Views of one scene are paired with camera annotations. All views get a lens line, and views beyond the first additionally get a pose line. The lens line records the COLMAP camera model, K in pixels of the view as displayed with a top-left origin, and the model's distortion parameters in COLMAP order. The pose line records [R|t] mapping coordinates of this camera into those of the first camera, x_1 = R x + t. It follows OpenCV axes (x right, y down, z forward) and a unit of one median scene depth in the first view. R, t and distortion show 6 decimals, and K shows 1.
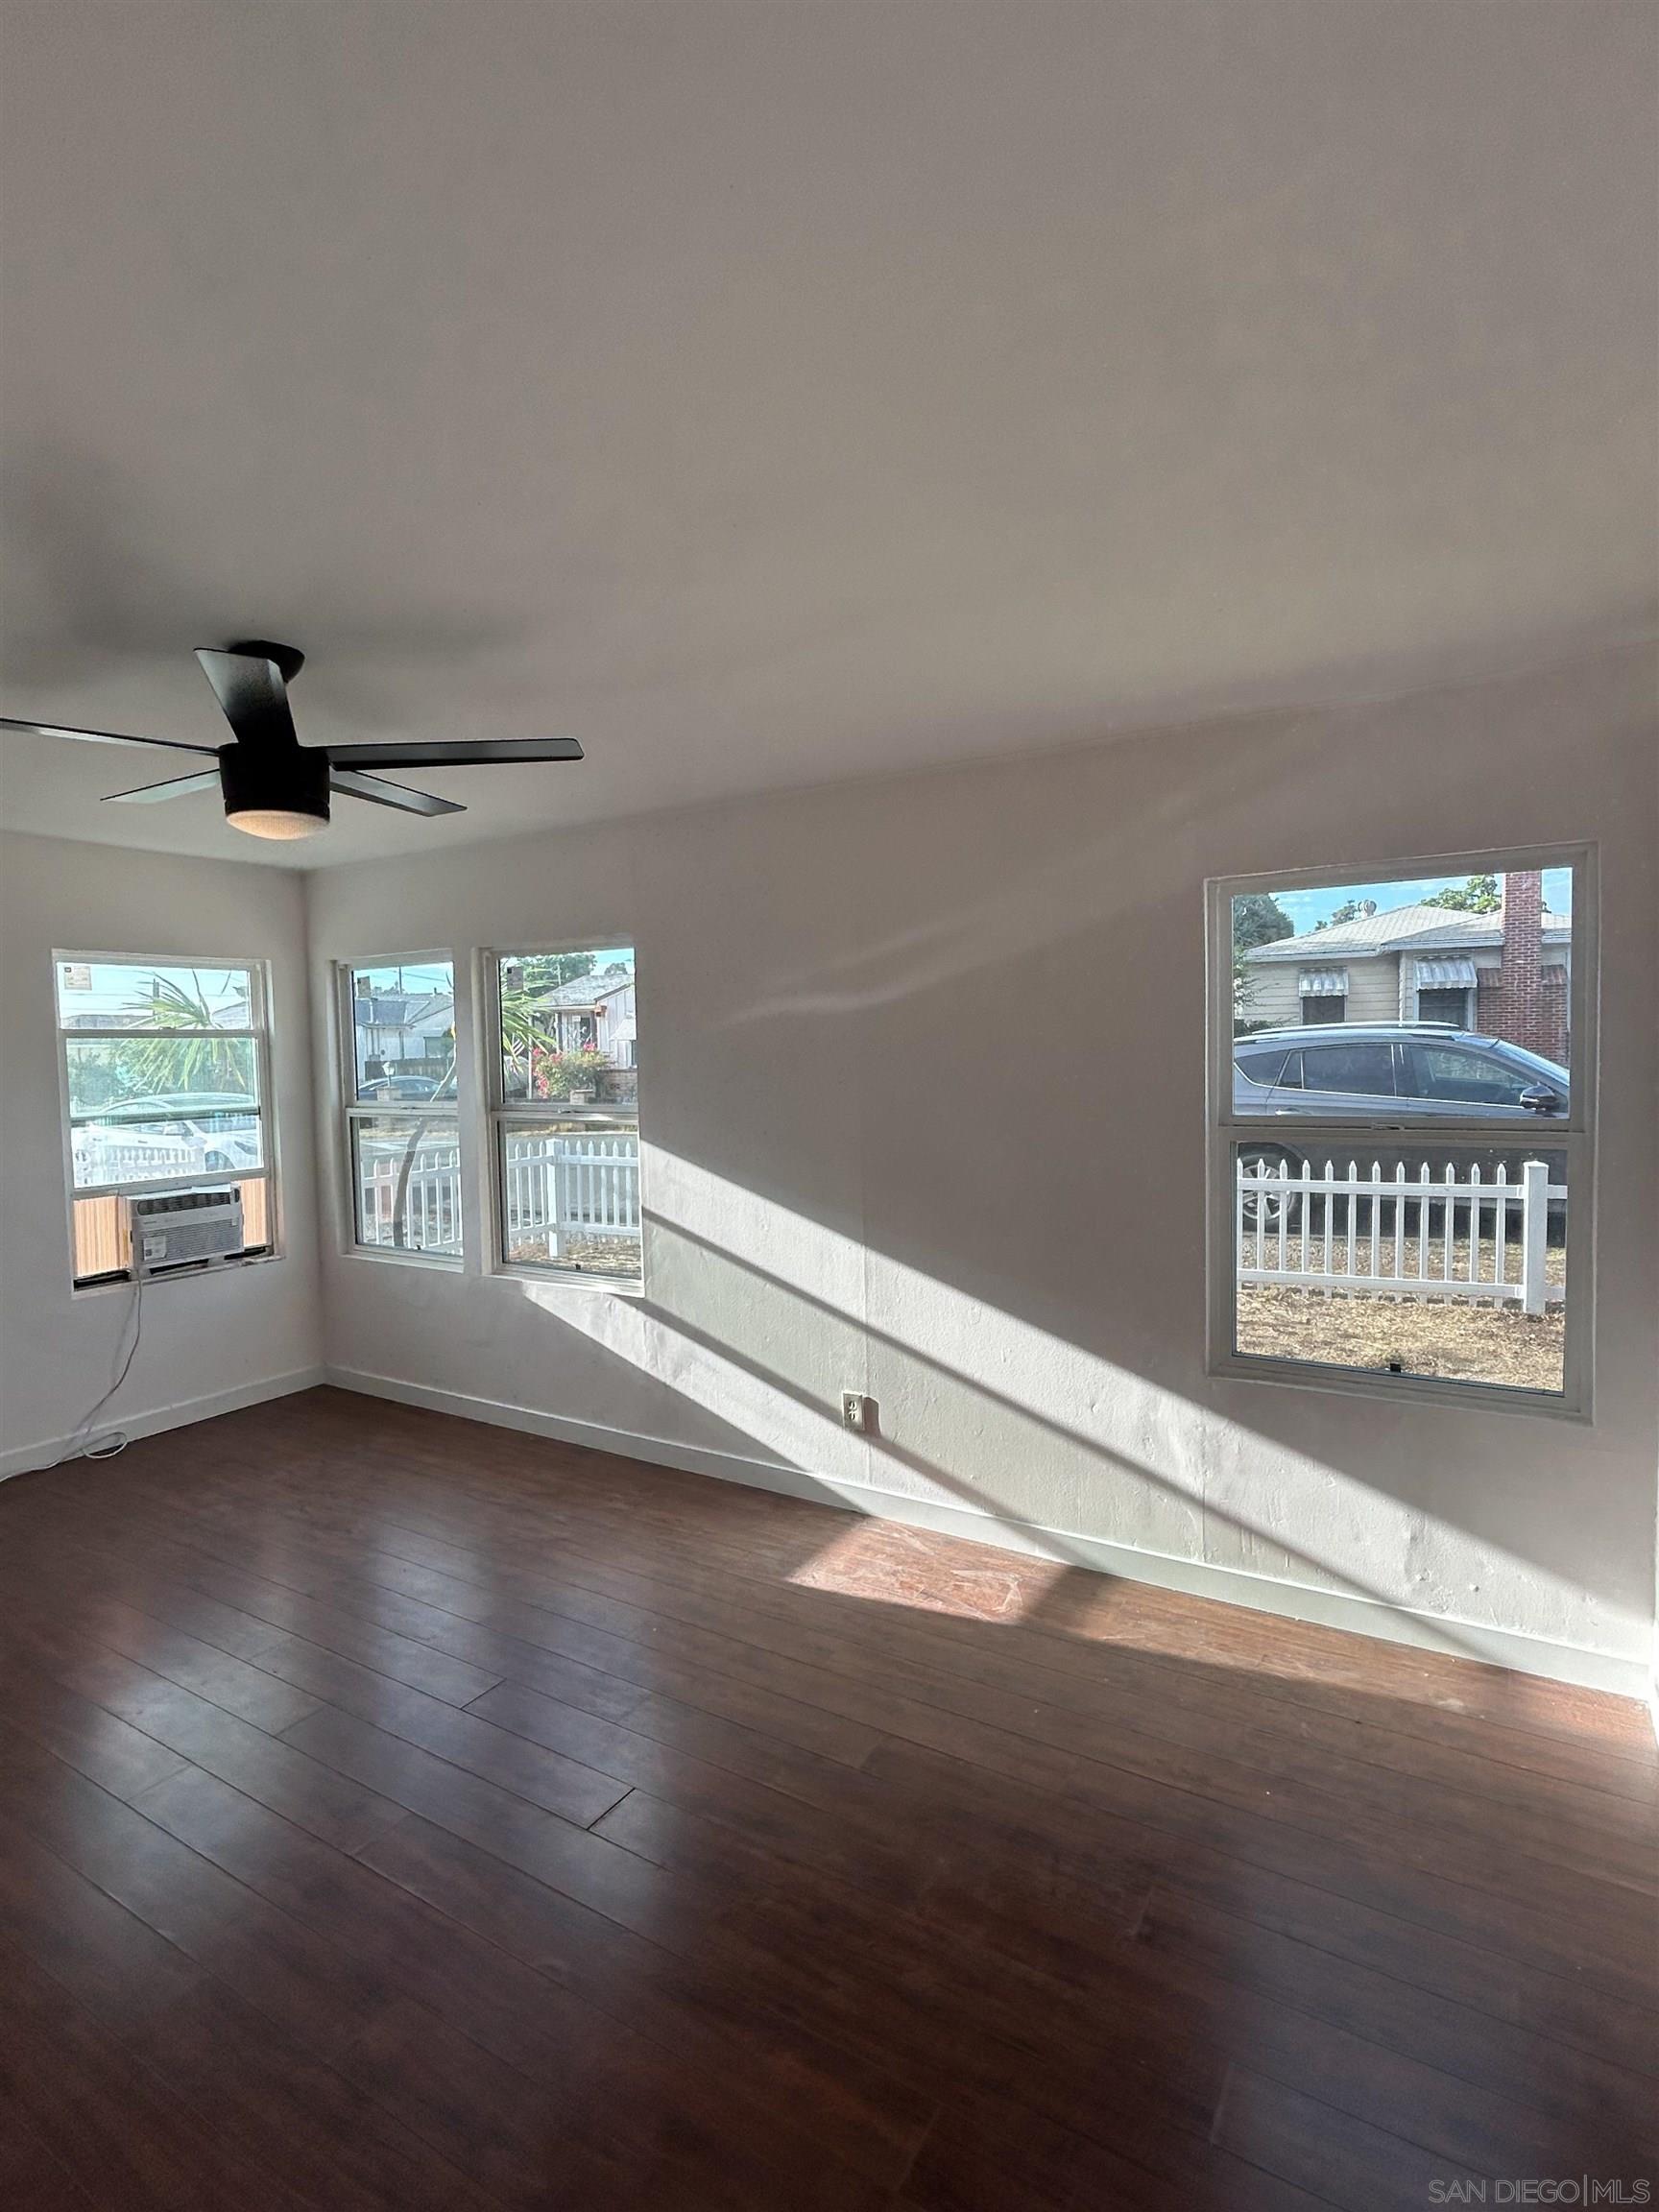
lens RADIAL K [[1091.8, 0, 829.5], [0, 1091.8, 1106.0], [0, 0, 1]] dist [-0.002423, -0.000851]
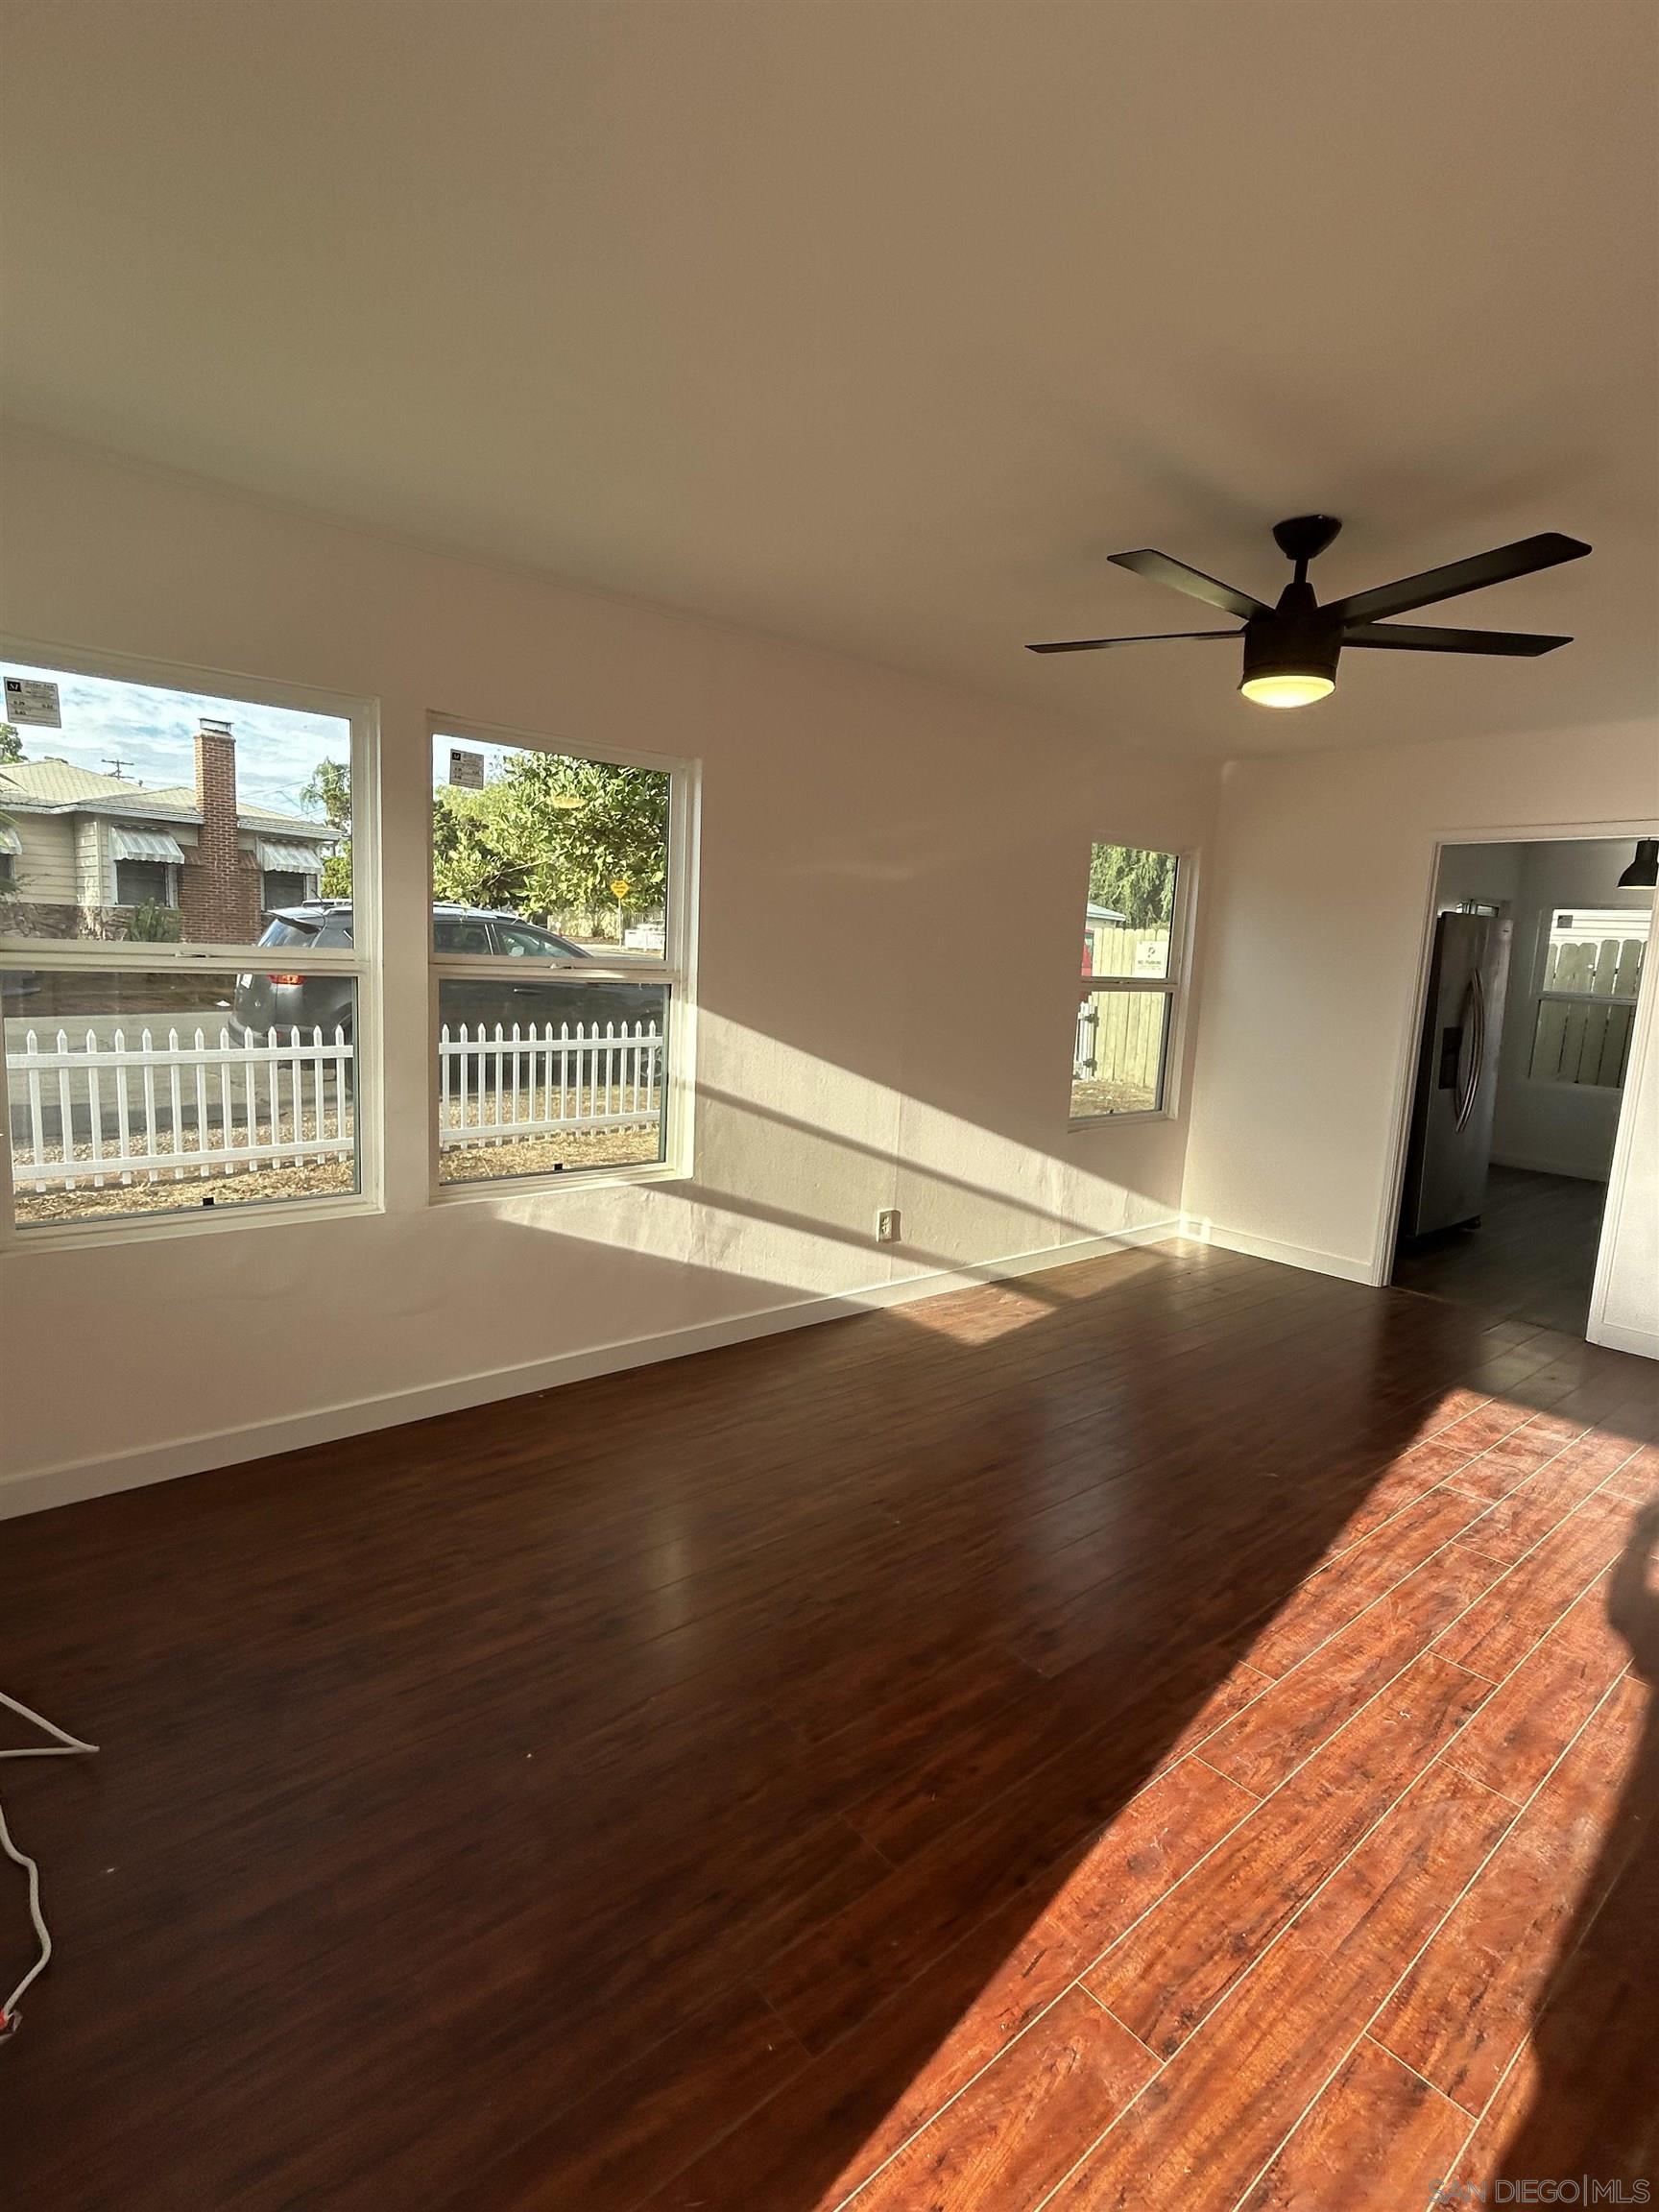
lens RADIAL K [[1076.5, 0, 831.9], [0, 1076.5, 1175.4], [0, 0, 1]] dist [-0.067772, -0.000129]
pose [[0.263258, -0.155741, 0.952071, -1.004058], [-0.020692, 0.985745, 0.166971, 0.017627], [-0.964504, -0.063657, 0.256282, 0.667394]]
